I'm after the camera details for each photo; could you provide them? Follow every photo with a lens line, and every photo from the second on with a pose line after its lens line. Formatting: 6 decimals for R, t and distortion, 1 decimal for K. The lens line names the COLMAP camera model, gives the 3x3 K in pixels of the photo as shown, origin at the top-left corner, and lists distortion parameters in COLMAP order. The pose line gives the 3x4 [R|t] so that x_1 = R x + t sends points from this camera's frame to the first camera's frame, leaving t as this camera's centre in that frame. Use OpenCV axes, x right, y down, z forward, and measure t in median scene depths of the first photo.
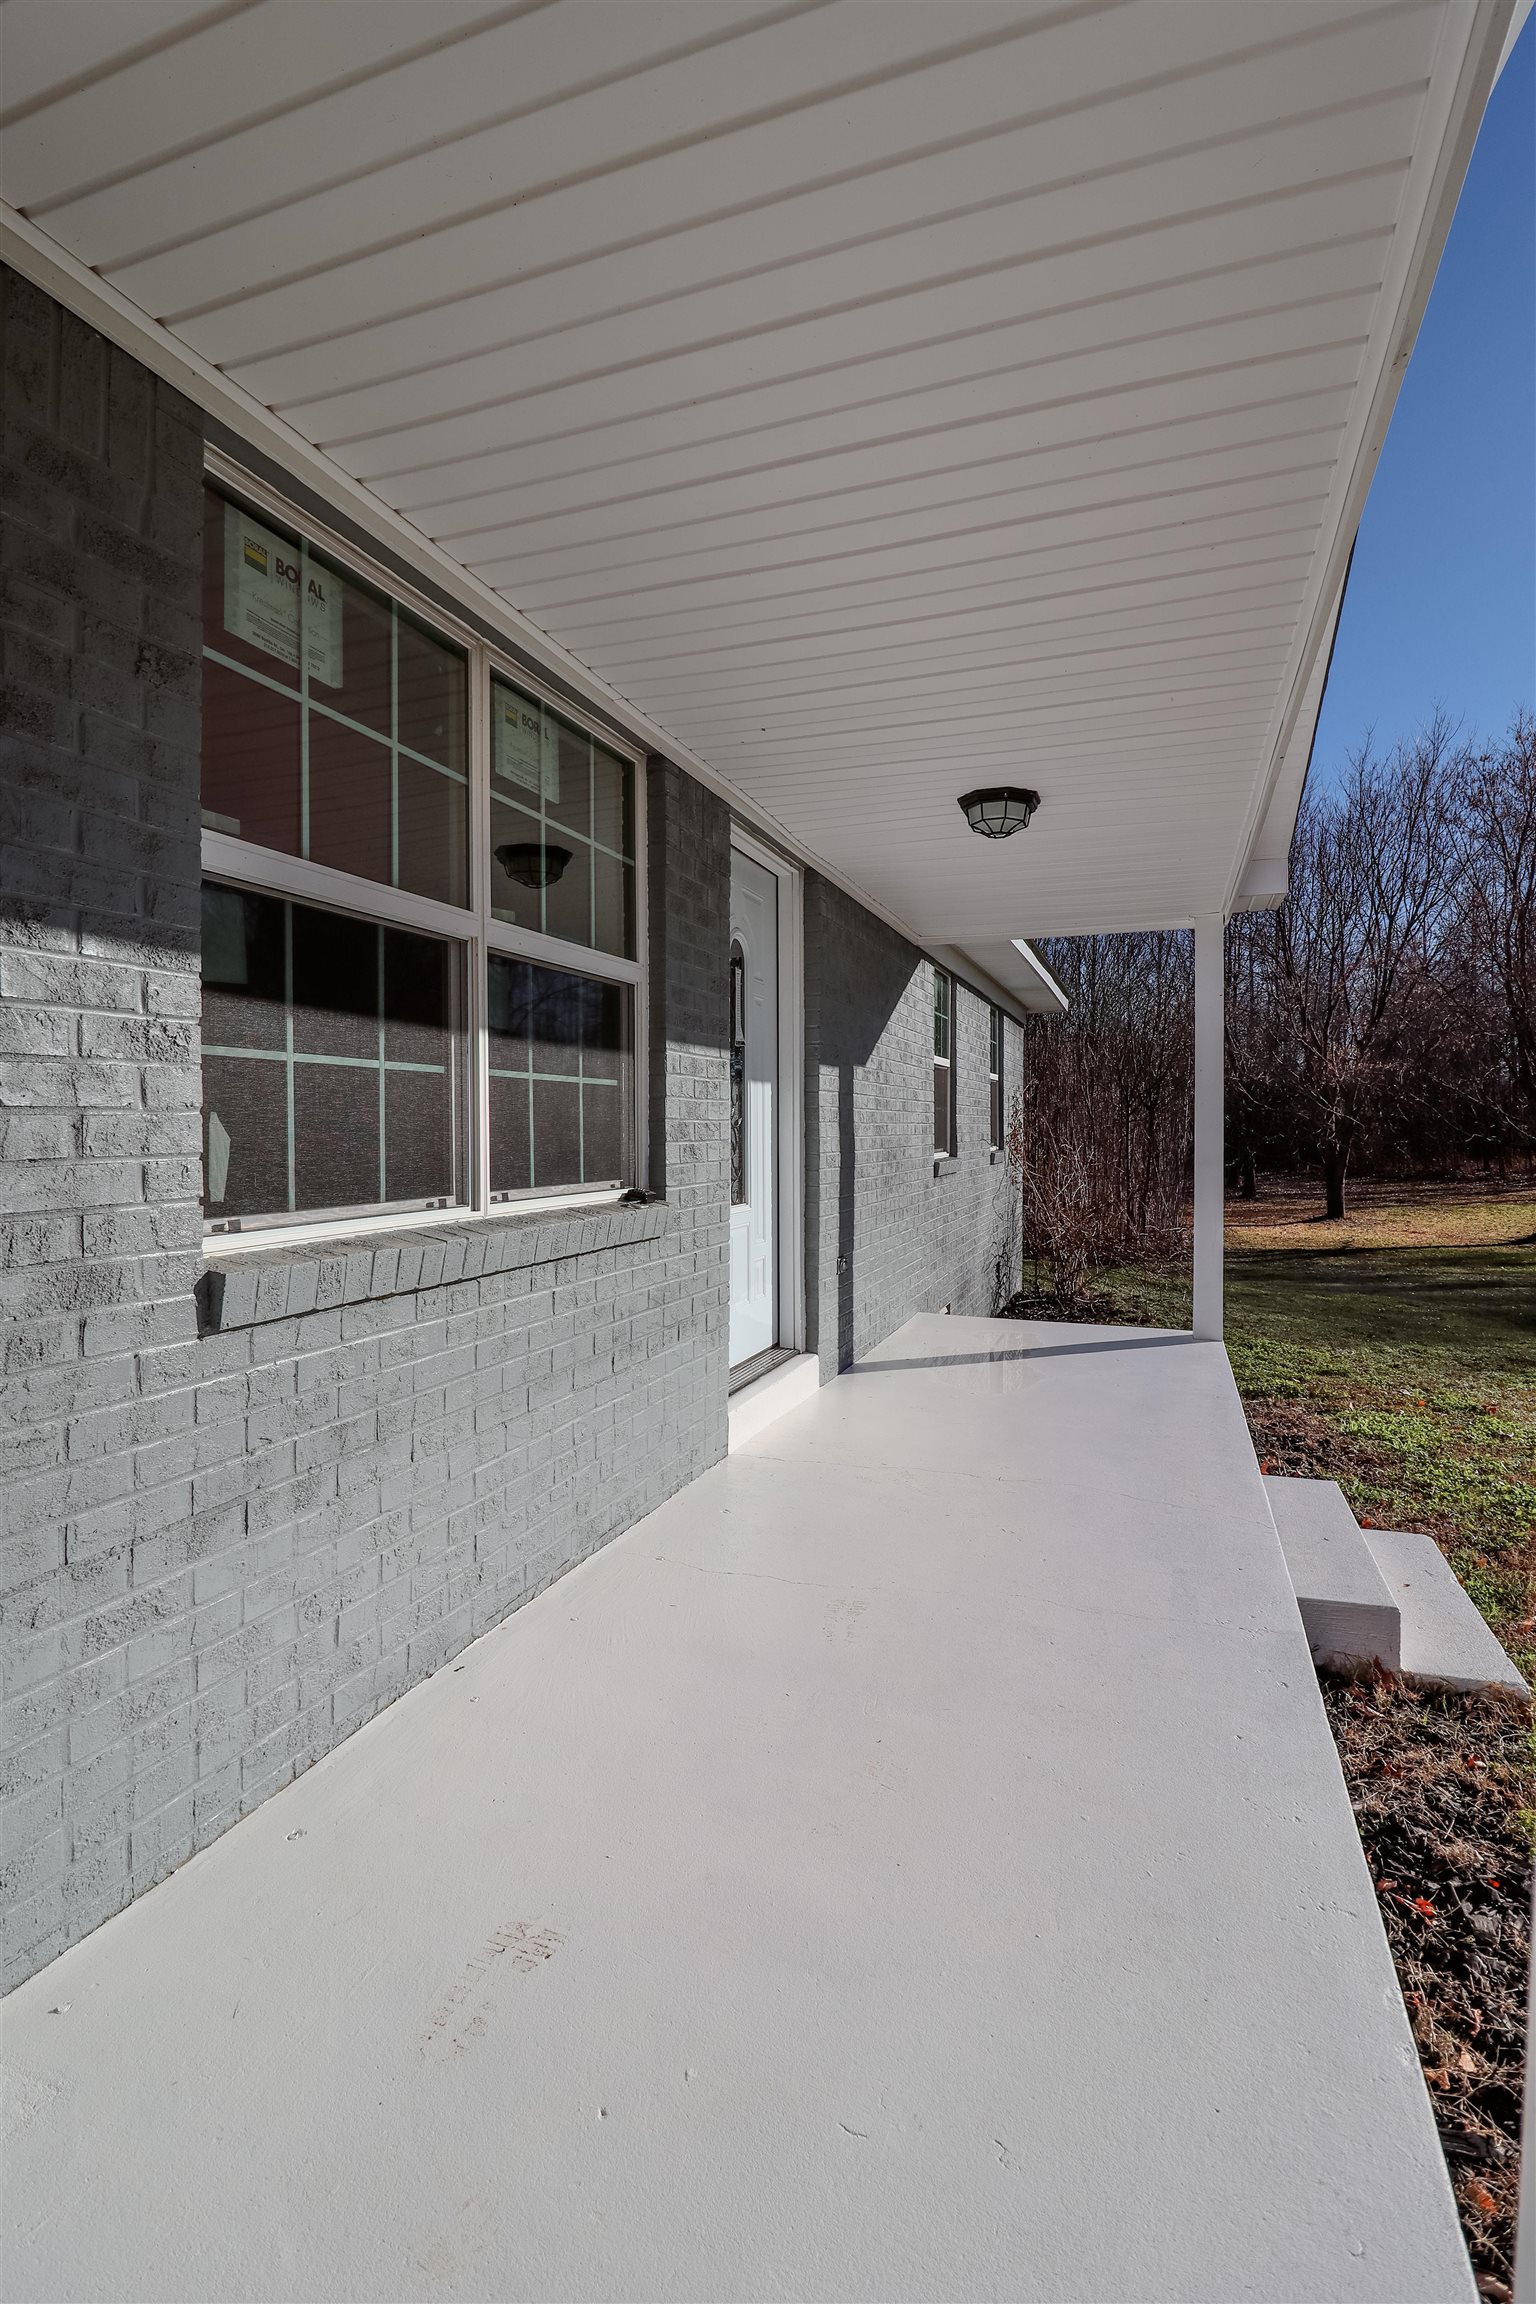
lens RADIAL K [[1090.4, 0, 781.6], [0, 1090.4, 1152.2], [0, 0, 1]] dist [0.002517, -0.013879]
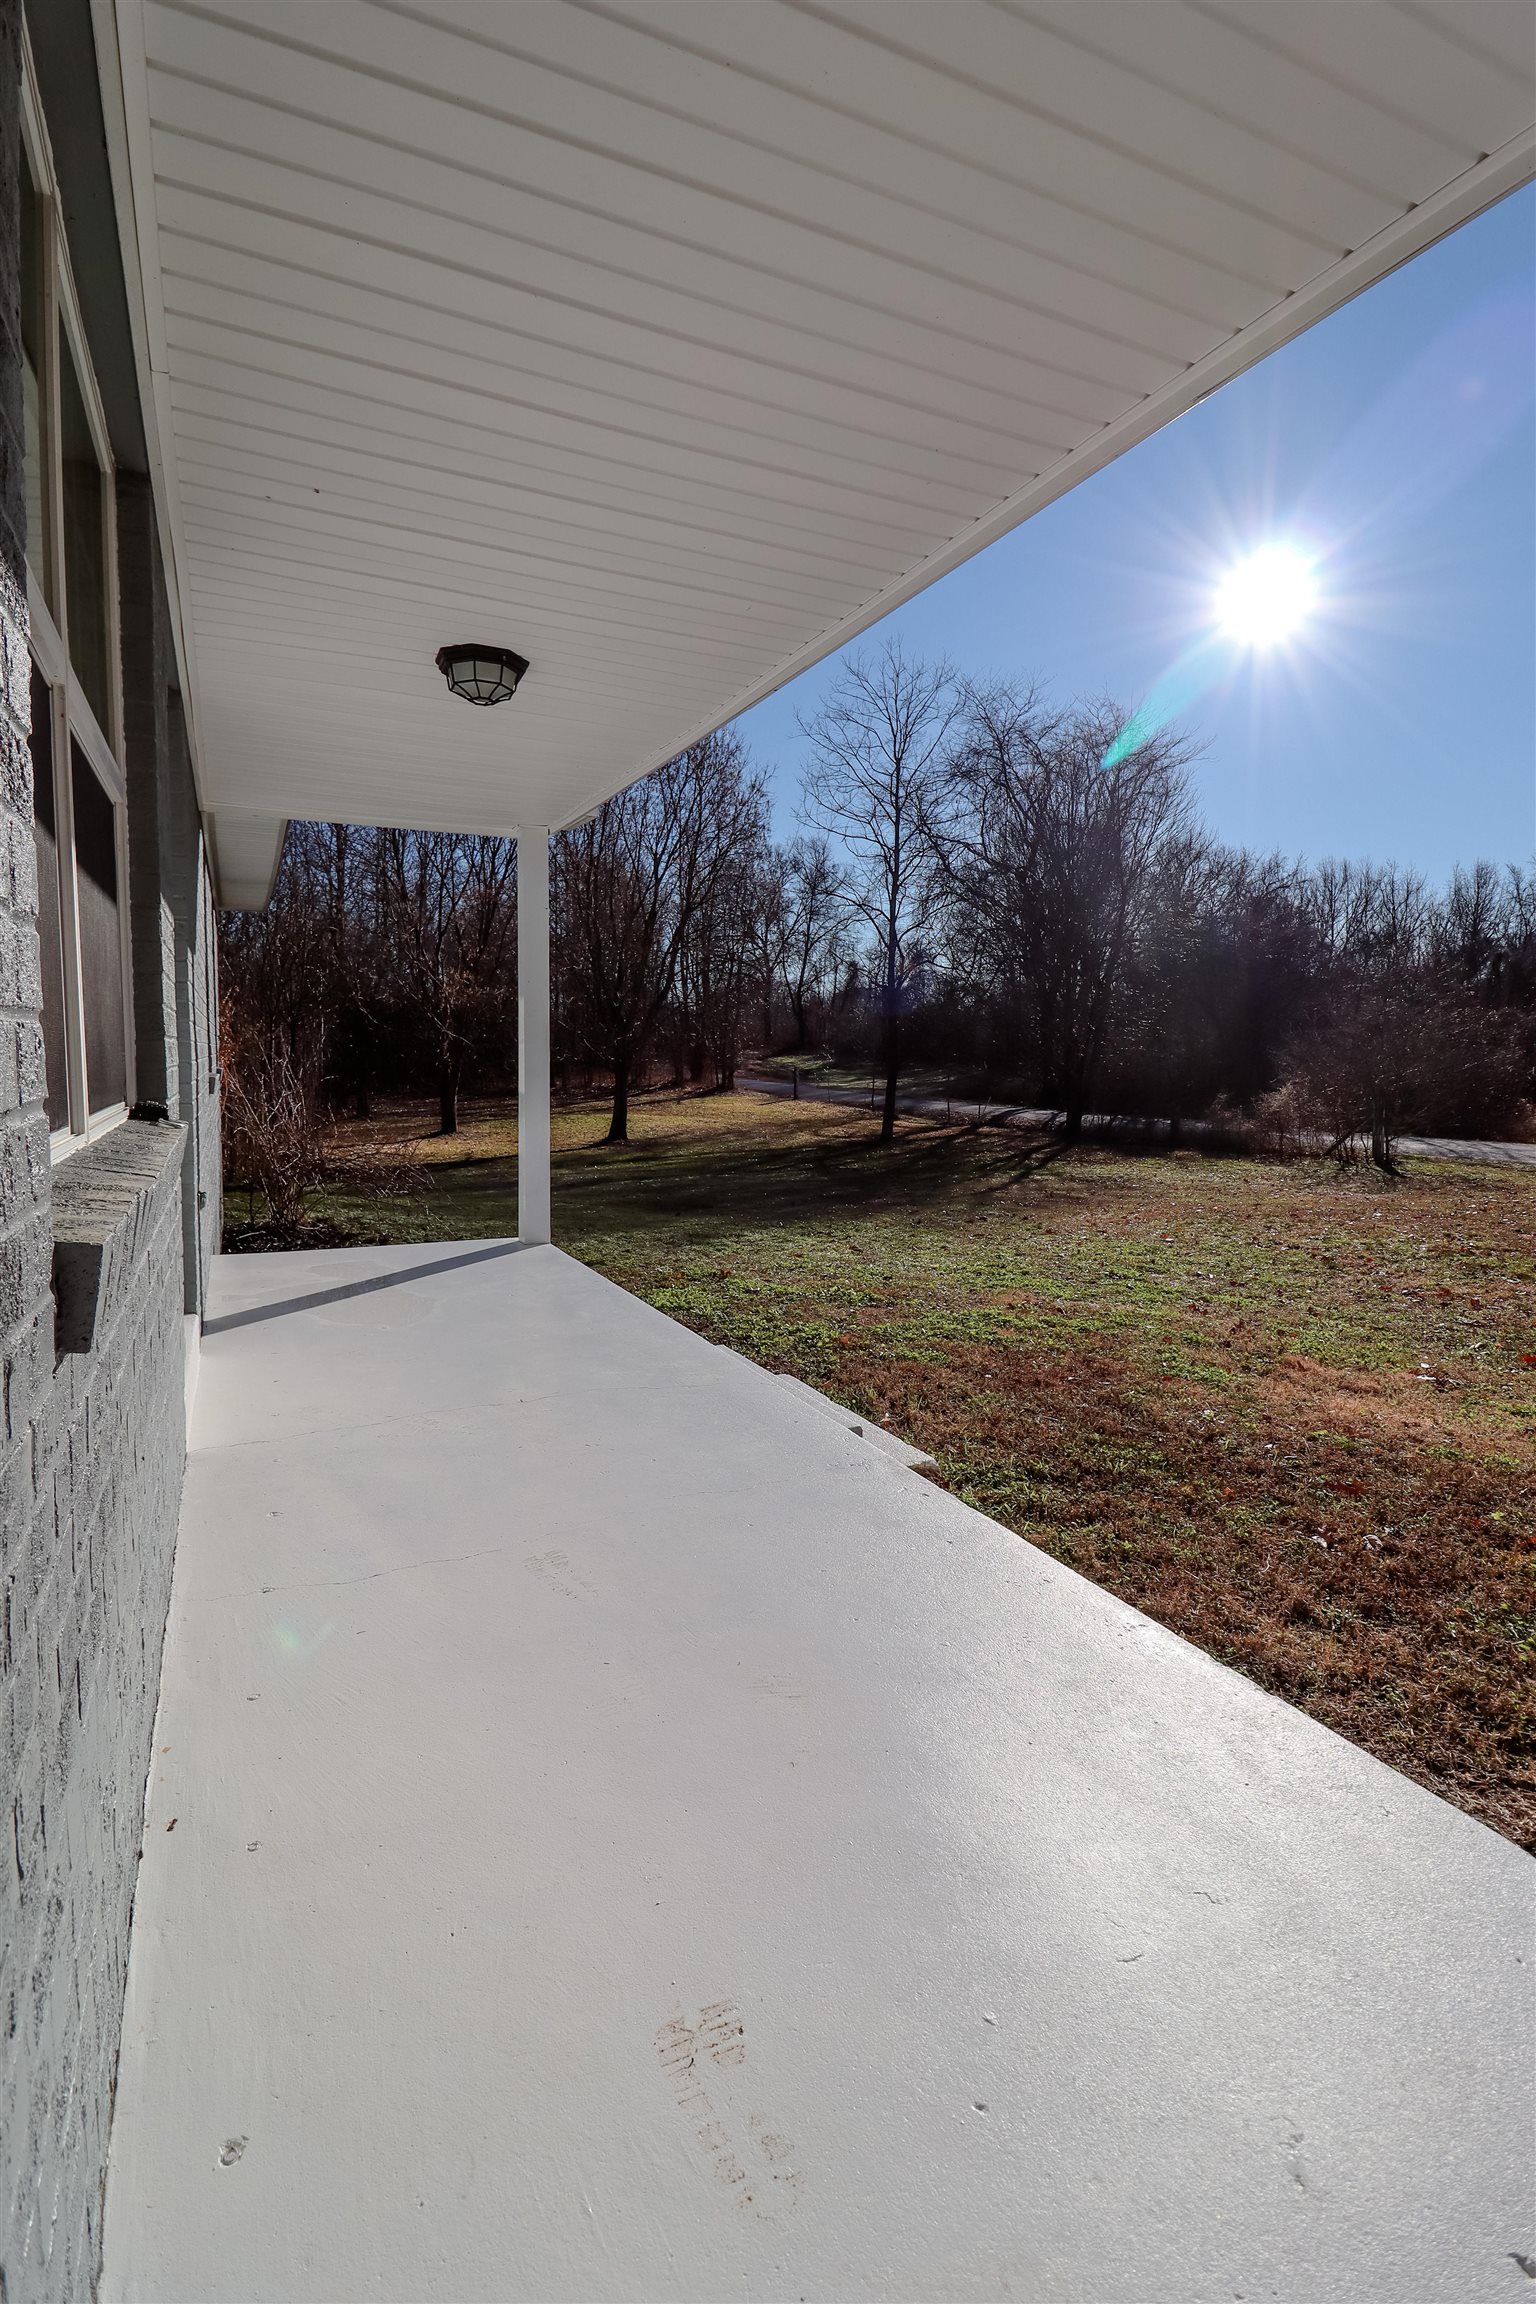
lens RADIAL K [[1090.4, 0, 781.6], [0, 1090.4, 1152.2], [0, 0, 1]] dist [0.002517, -0.013879]
pose [[0.699582, -0.060684, 0.711971, -0.180848], [0.009462, 0.997087, 0.075689, 0.008546], [-0.714490, -0.046214, 0.698118, 0.112297]]
